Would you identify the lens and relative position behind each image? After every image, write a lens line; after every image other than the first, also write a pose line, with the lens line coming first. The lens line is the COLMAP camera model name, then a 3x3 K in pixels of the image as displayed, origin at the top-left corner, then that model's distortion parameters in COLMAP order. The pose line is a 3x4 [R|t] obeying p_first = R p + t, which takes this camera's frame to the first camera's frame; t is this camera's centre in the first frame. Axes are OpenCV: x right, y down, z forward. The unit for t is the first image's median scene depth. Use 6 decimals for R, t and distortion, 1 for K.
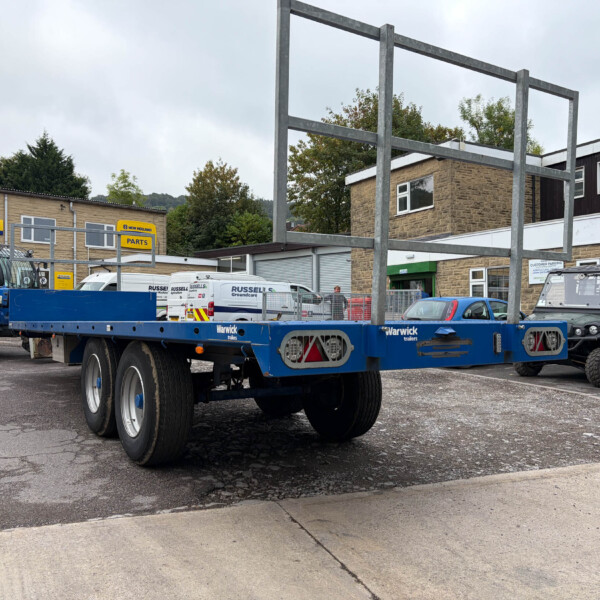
lens RADIAL K [[619.8, 0, 297.4], [0, 619.8, 303.1], [0, 0, 1]] dist [0.042727, -0.034571]
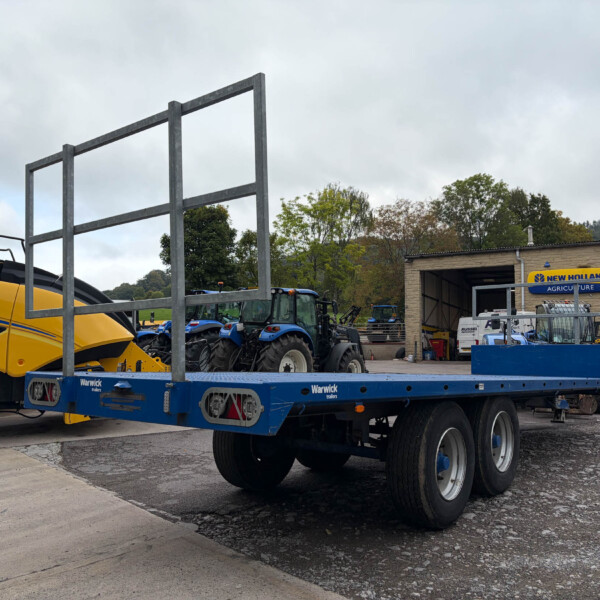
lens RADIAL K [[655.5, 0, 300.0], [0, 655.5, 300.0], [0, 0, 1]] dist [0.058371, -0.029361]
pose [[0.266059, -0.082013, -0.960462, 1.221874], [0.010778, 0.996565, -0.082110, -0.003202], [0.963897, 0.011495, 0.266029, 0.861488]]
